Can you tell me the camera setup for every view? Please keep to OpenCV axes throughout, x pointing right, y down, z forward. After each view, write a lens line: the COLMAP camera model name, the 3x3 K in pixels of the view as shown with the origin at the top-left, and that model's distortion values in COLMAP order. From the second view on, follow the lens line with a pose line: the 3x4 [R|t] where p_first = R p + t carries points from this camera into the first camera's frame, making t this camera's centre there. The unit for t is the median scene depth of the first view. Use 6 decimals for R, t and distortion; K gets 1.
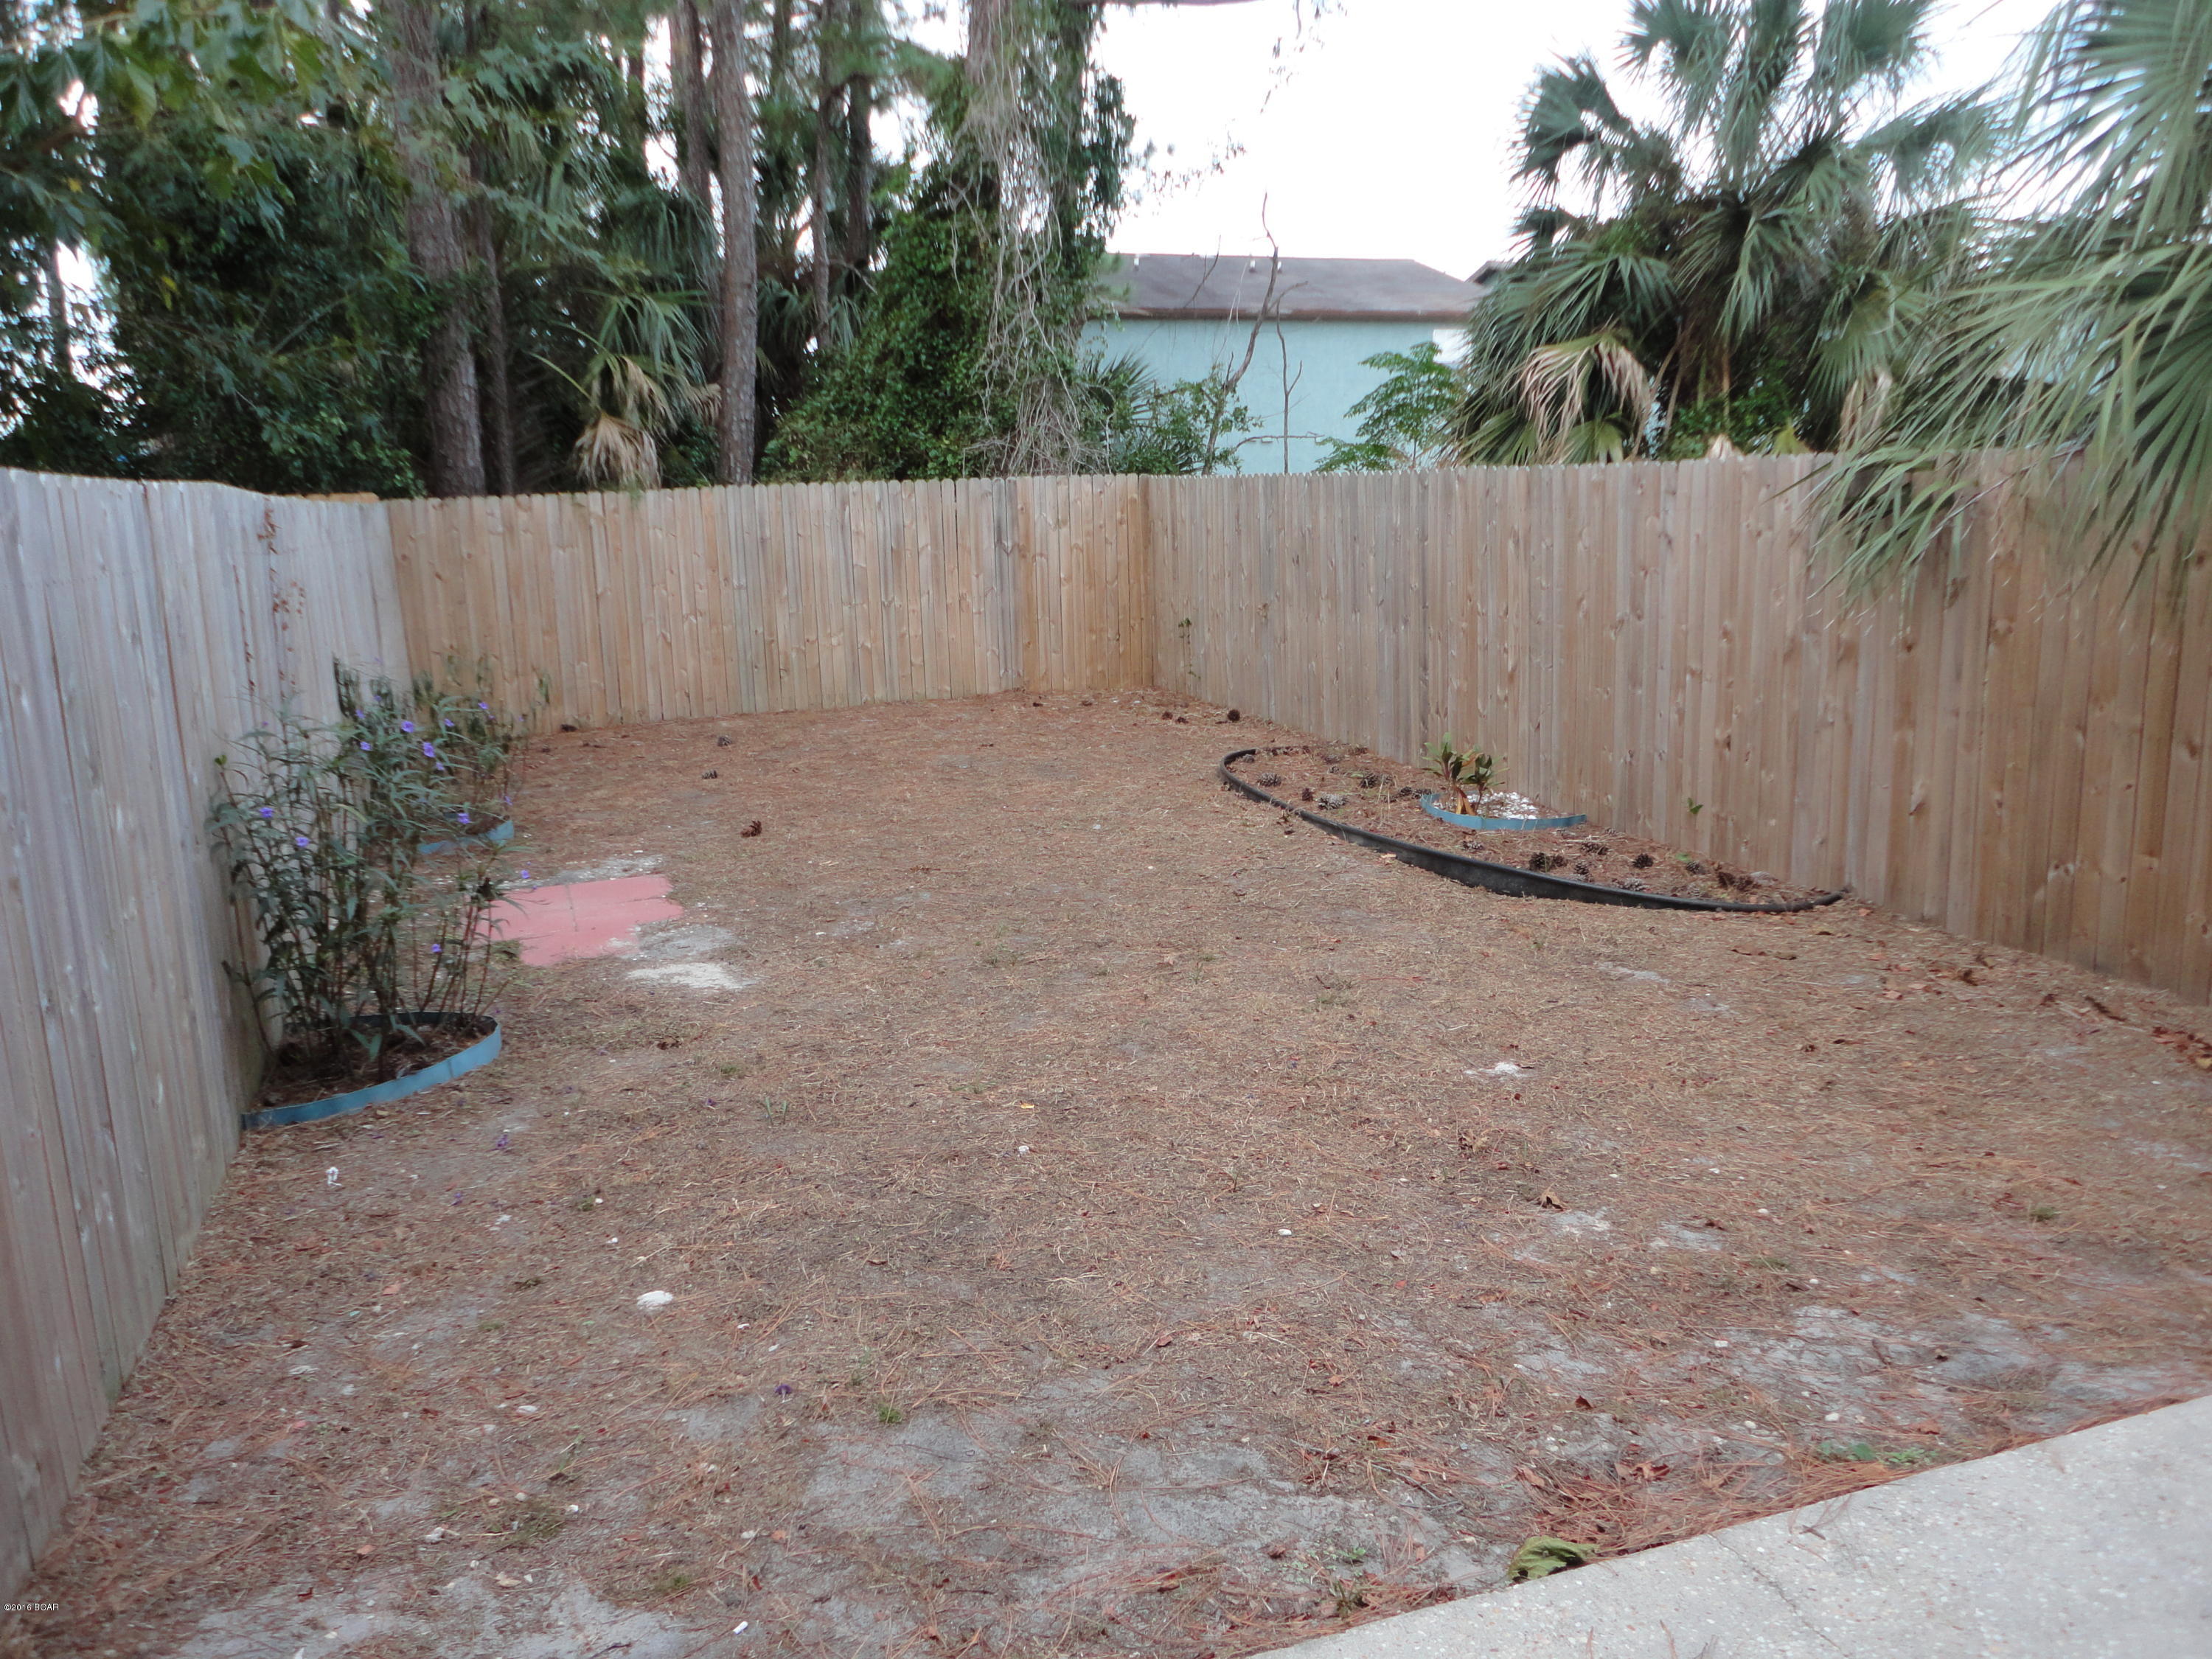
lens RADIAL K [[1628.8, 0, 1109.7], [0, 1628.8, 824.3], [0, 0, 1]] dist [-0.019374, 0.031057]
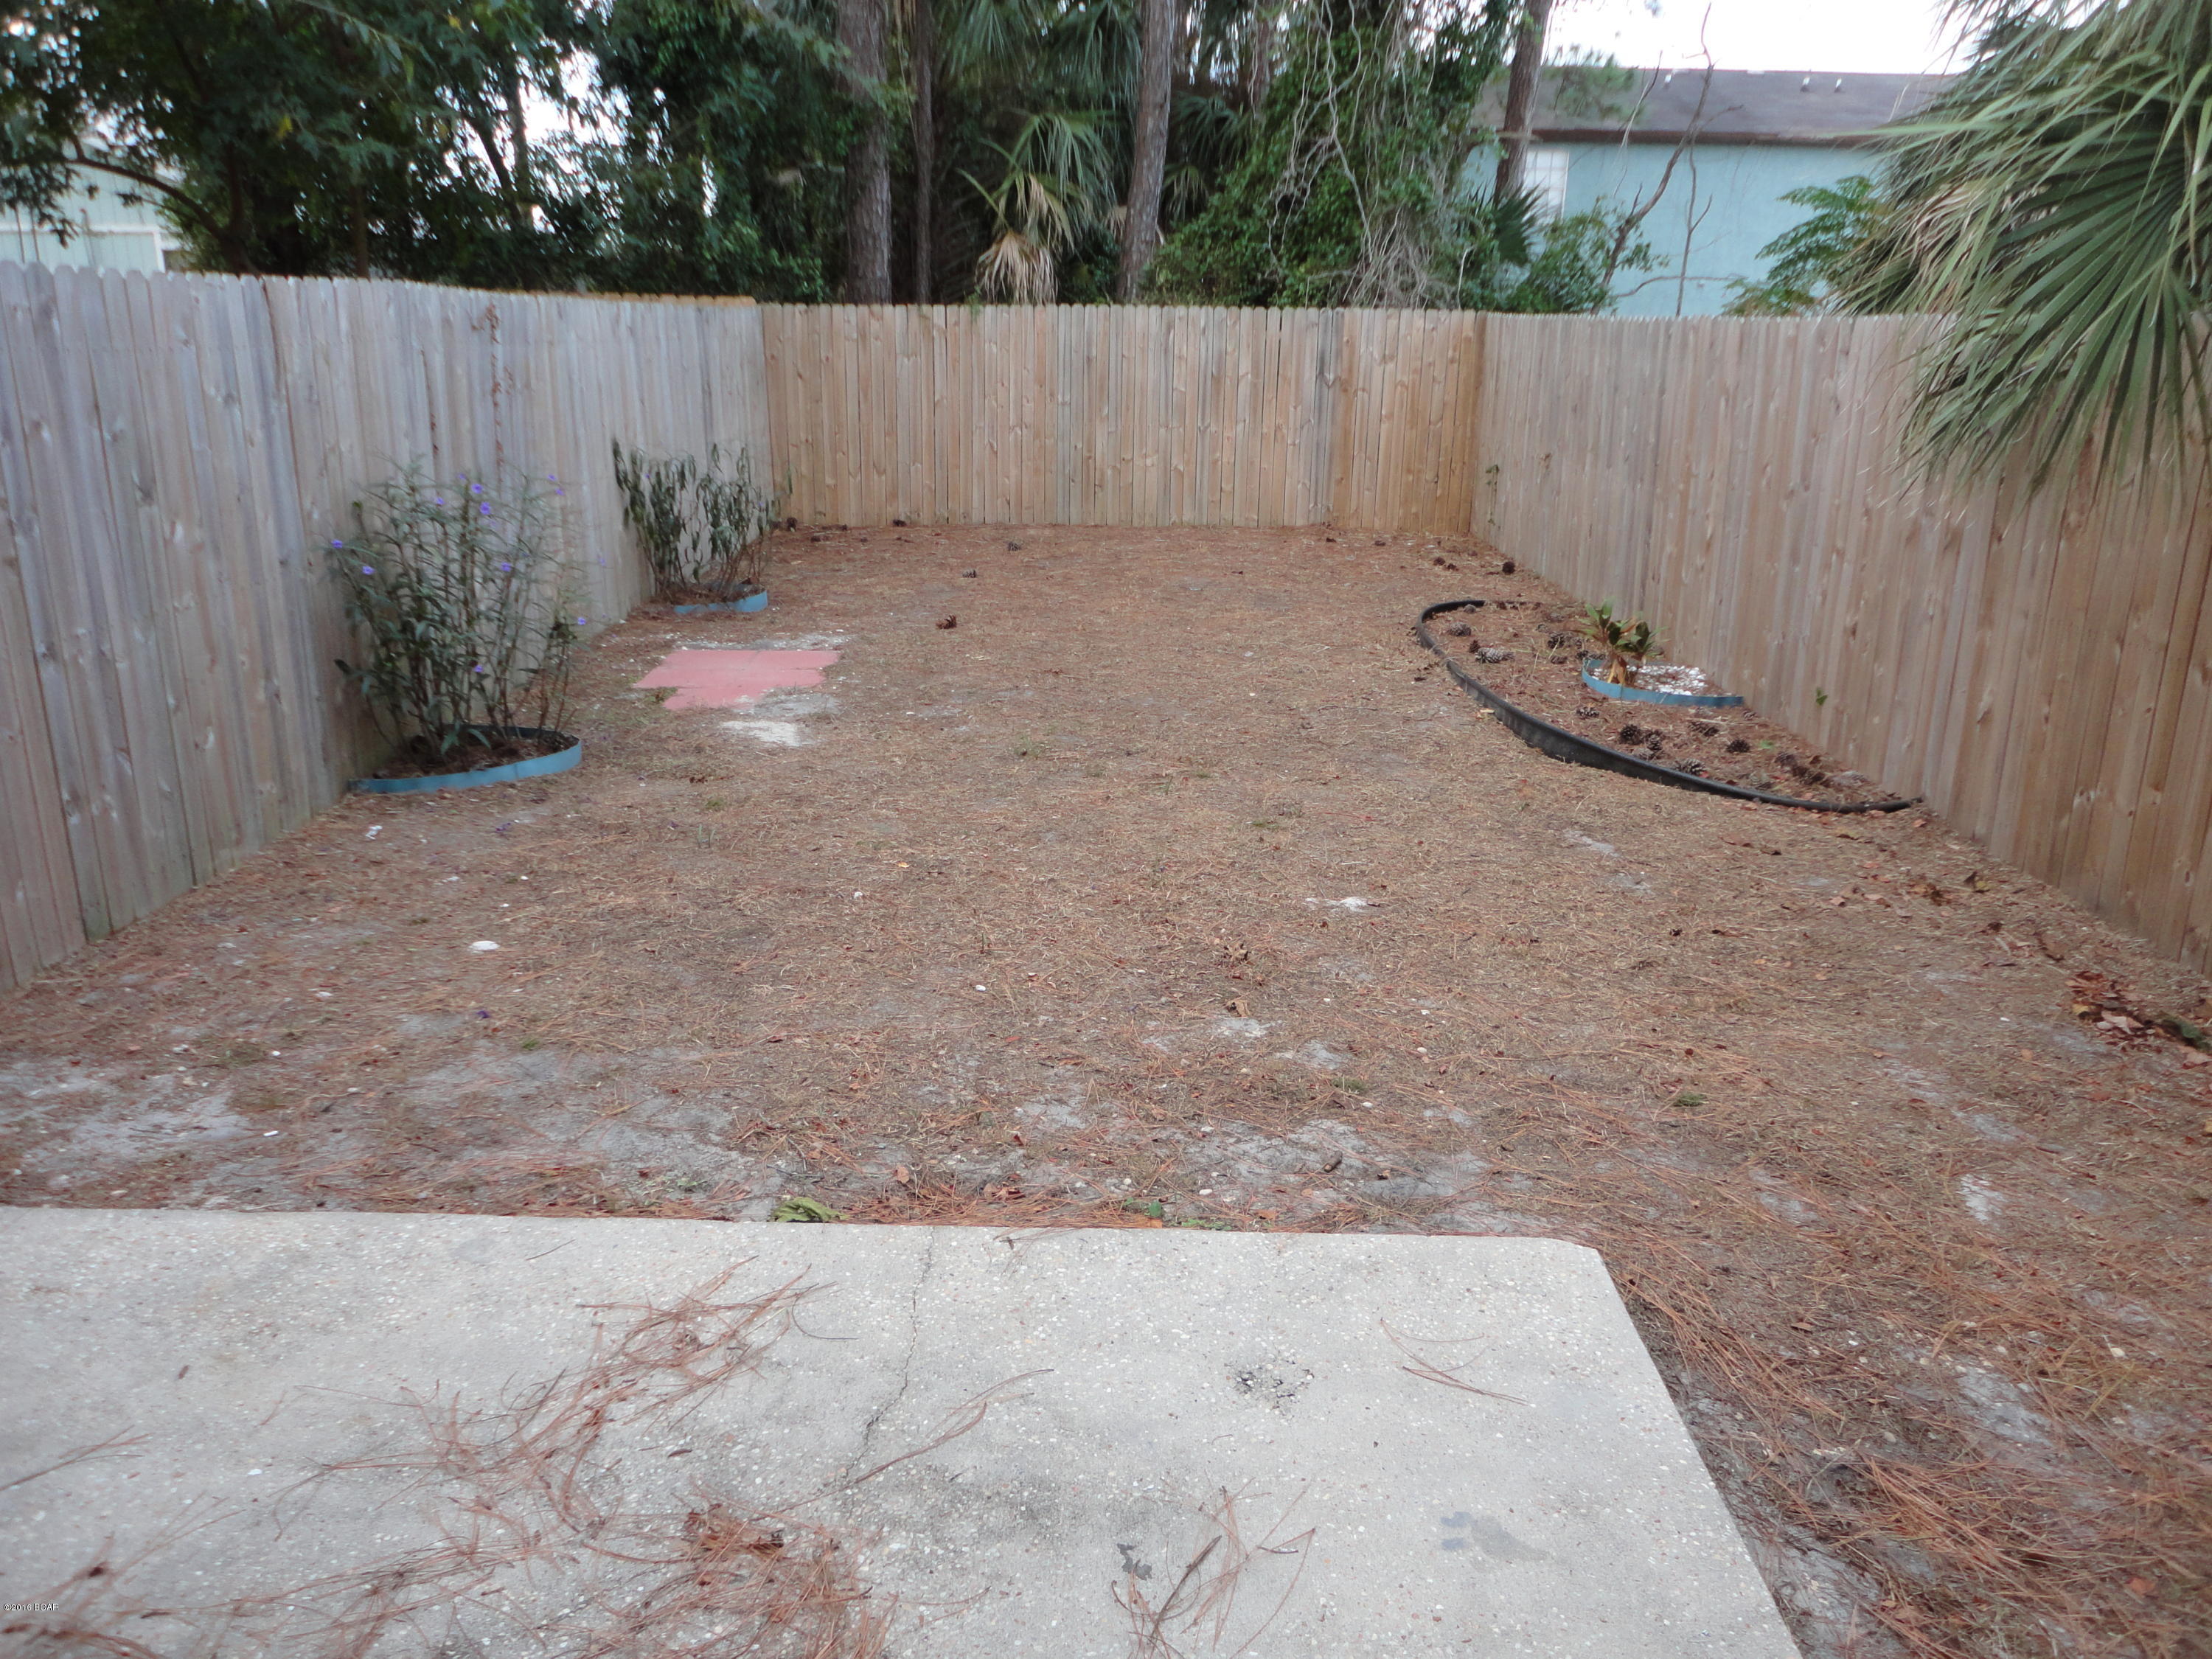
lens RADIAL K [[1628.8, 0, 1097.0], [0, 1628.8, 821.6], [0, 0, 1]] dist [-0.019374, 0.031057]
pose [[0.941185, 0.140034, -0.307509, 0.263793], [-0.109335, 0.987333, 0.114974, -0.001814], [0.319714, -0.074590, 0.944574, -0.021216]]
